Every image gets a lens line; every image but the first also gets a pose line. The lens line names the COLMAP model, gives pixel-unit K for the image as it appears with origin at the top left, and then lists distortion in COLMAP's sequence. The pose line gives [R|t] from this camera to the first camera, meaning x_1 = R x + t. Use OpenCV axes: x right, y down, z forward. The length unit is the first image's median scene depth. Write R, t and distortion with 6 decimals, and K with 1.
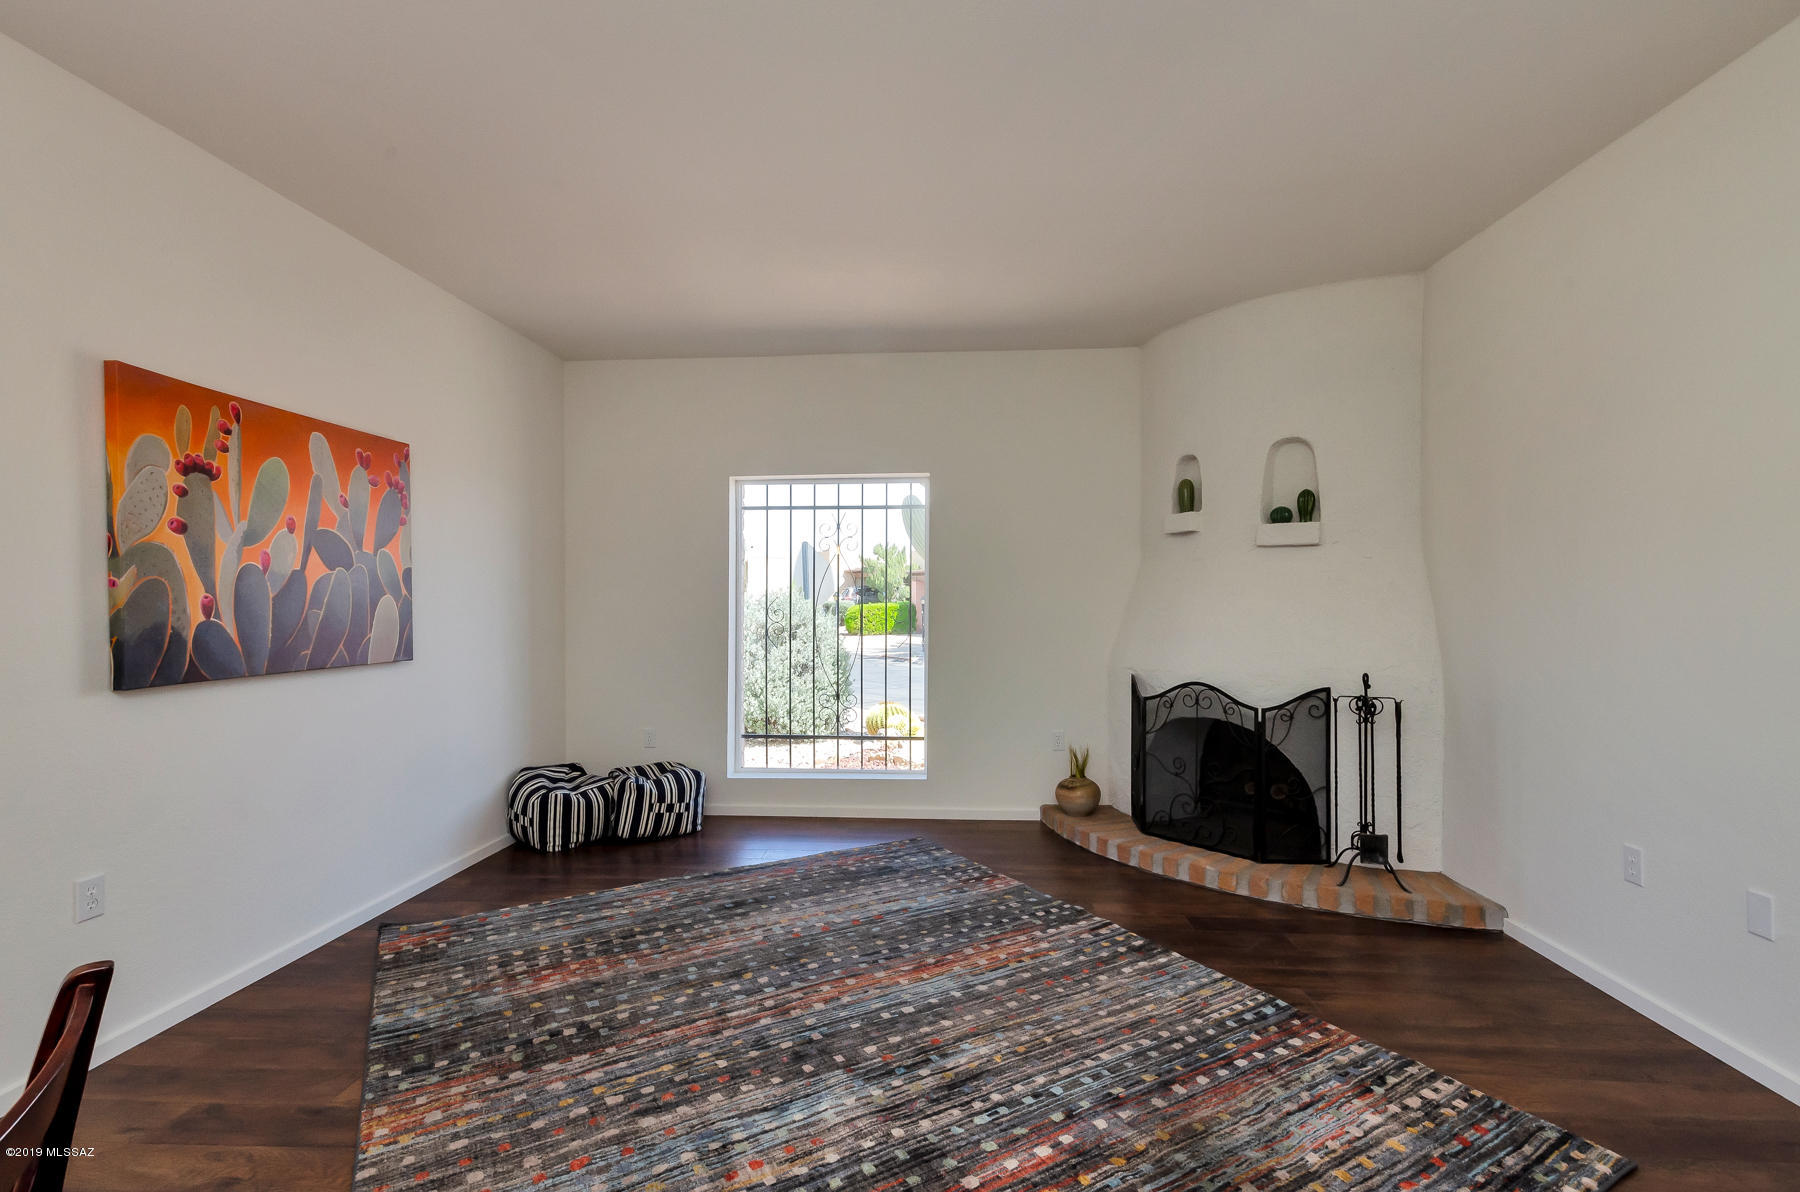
lens RADIAL K [[839.4, 0, 876.5], [0, 839.4, 596.0], [0, 0, 1]] dist [0.020961, 0.002439]
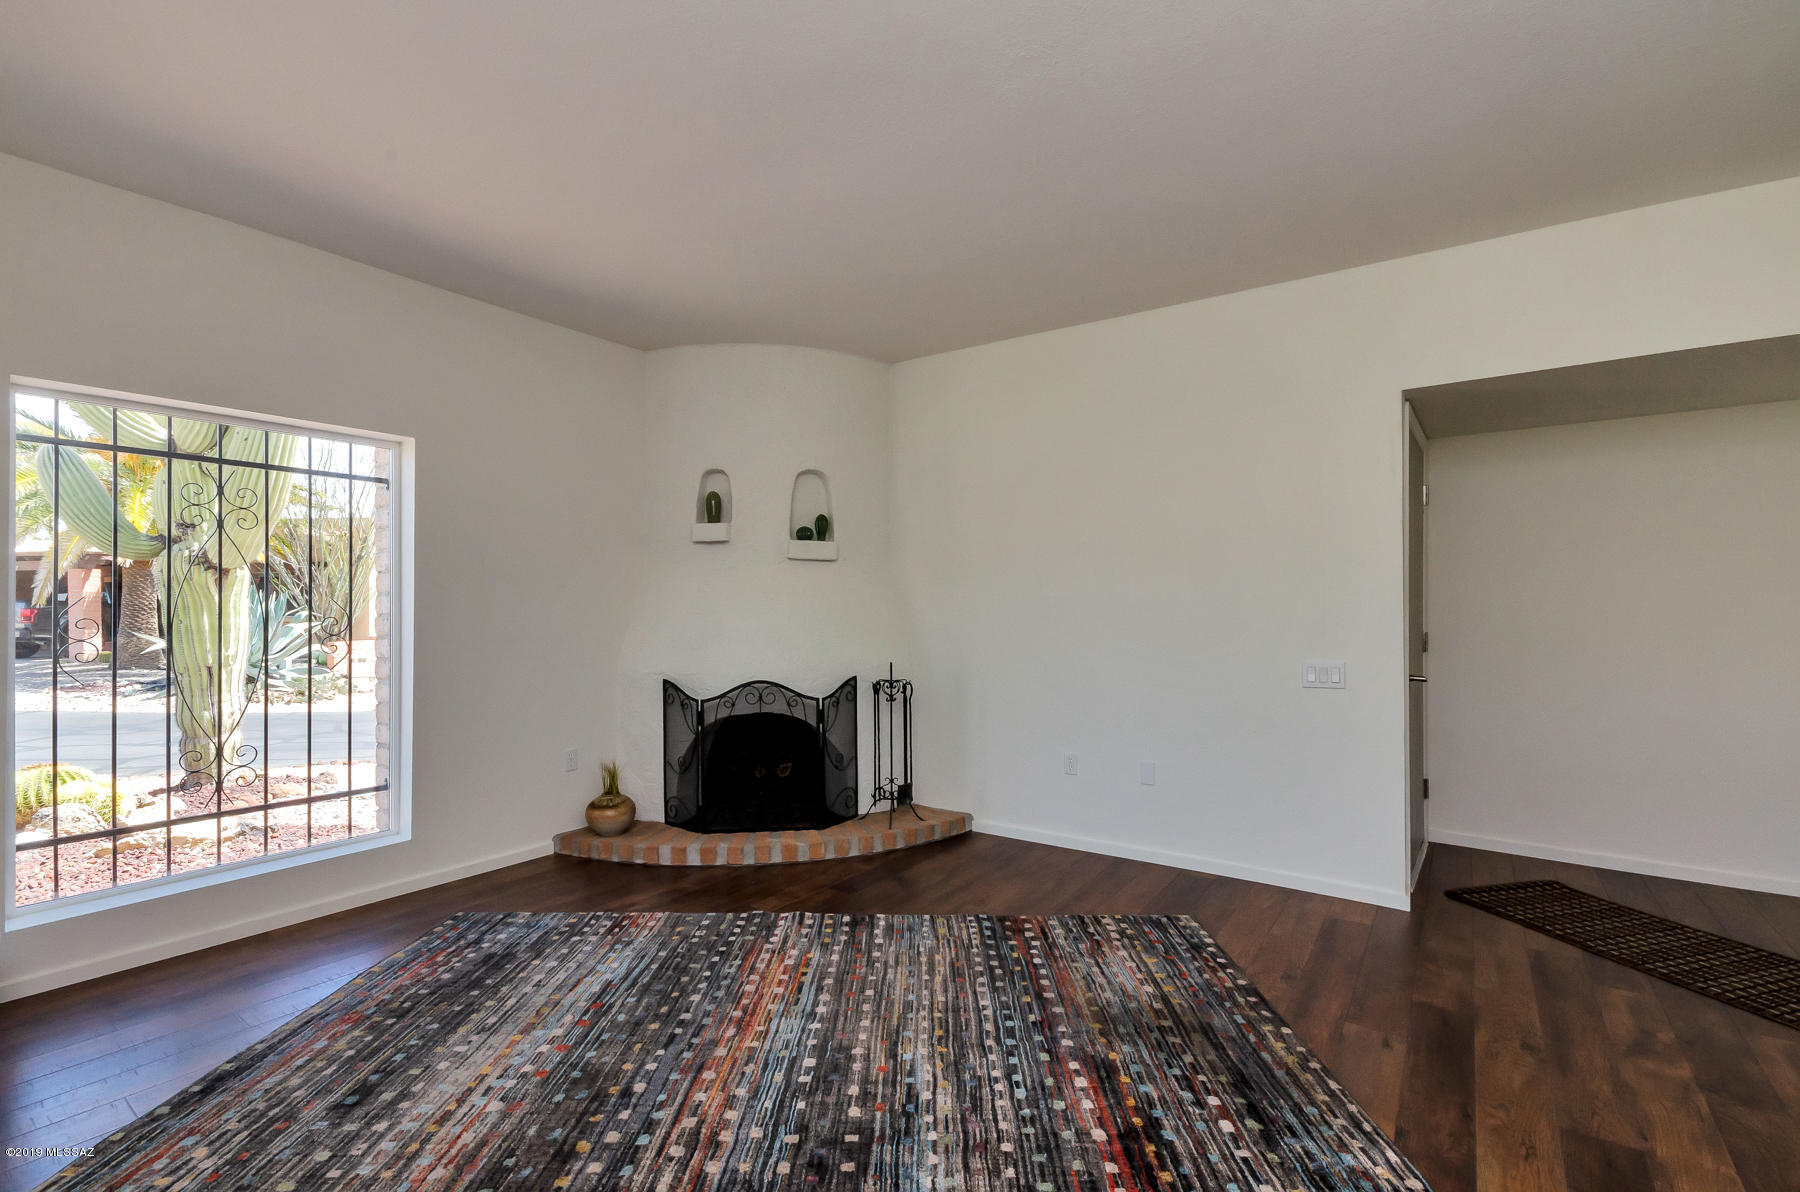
lens RADIAL K [[790.1, 0, 914.7], [0, 790.1, 612.6], [0, 0, 1]] dist [0.007112, 0.001884]
pose [[0.502193, 0.005270, 0.864740, -0.501598], [-0.012896, 0.999916, 0.001396, 0.013313], [-0.864660, -0.011853, 0.502218, 0.394733]]
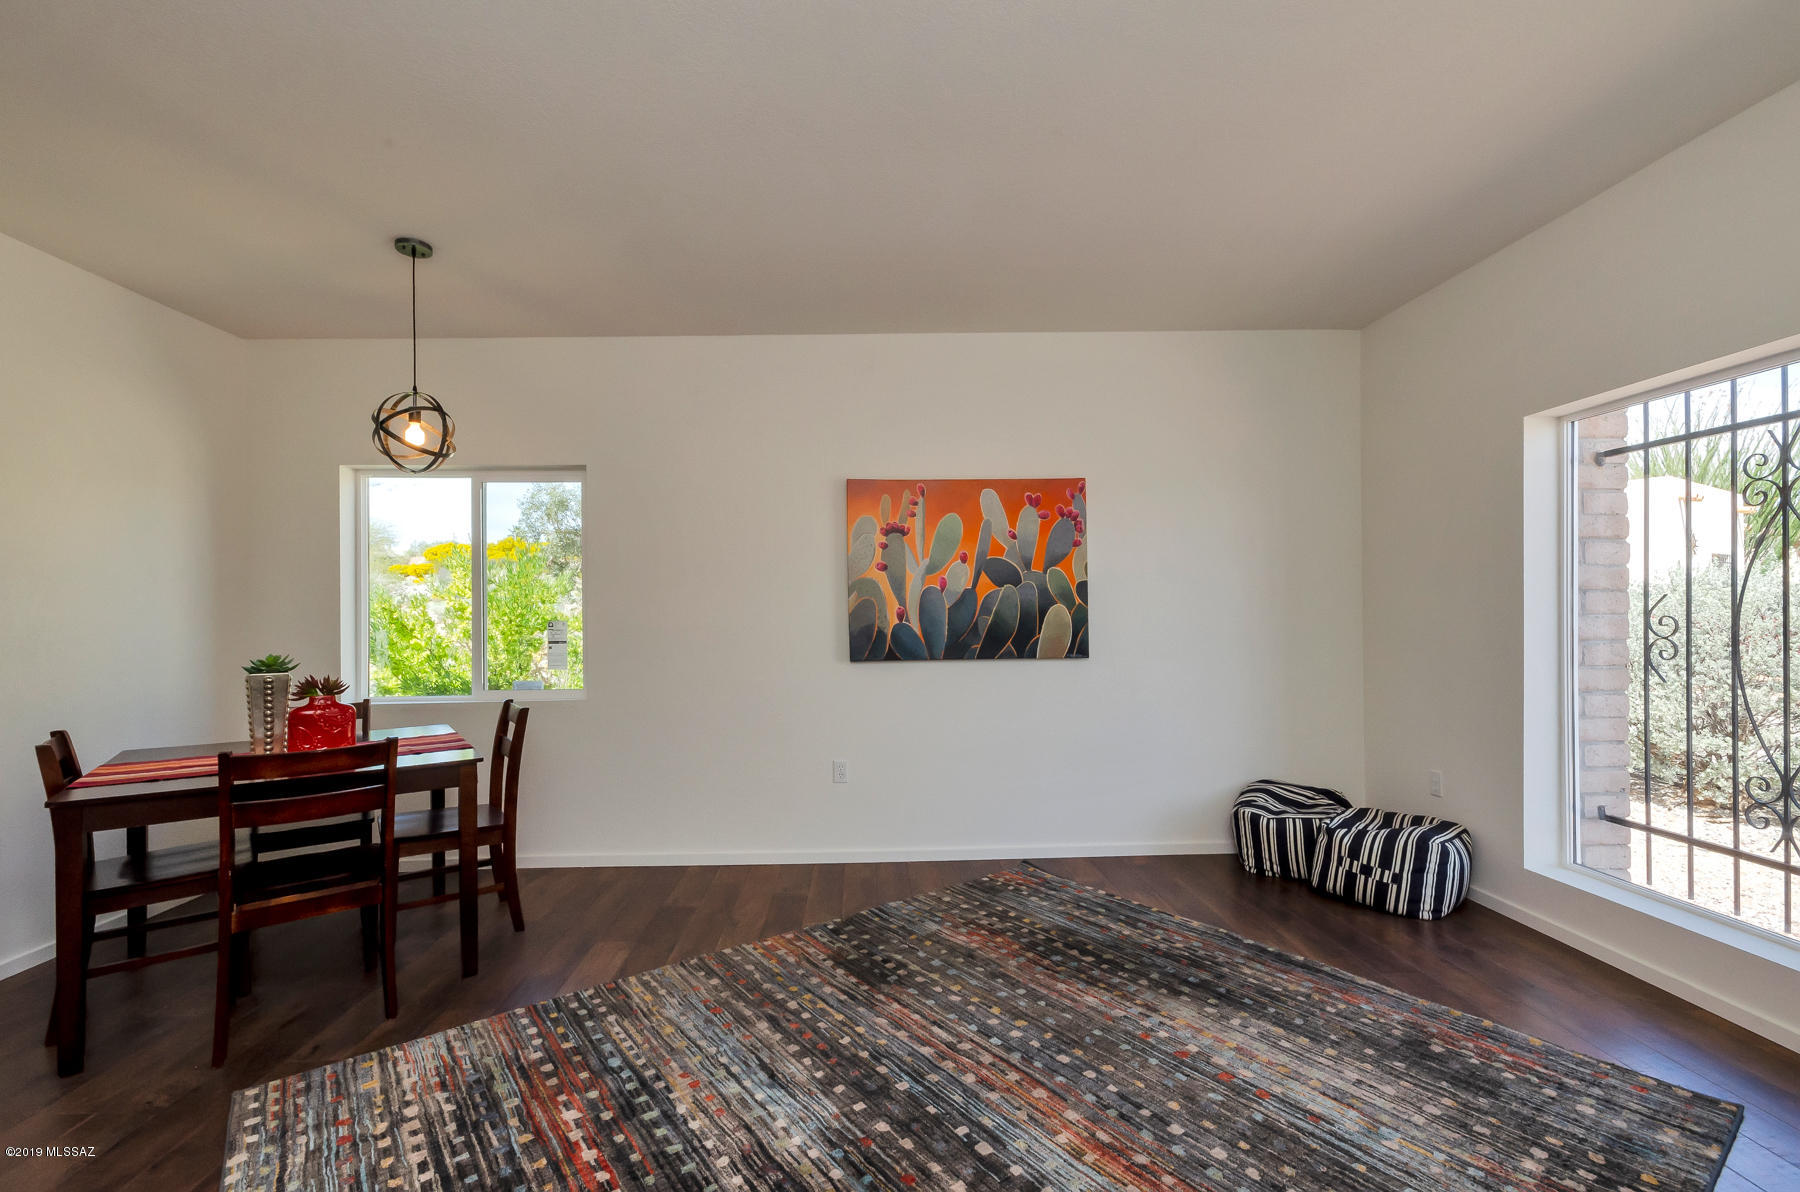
lens RADIAL K [[790.1, 0, 915.1], [0, 790.1, 603.0], [0, 0, 1]] dist [0.007112, 0.001884]
pose [[0.141650, -0.010668, -0.989859, 0.592282], [0.018046, 0.999804, -0.008193, 0.003144], [0.989752, -0.016702, 0.141815, 0.676046]]
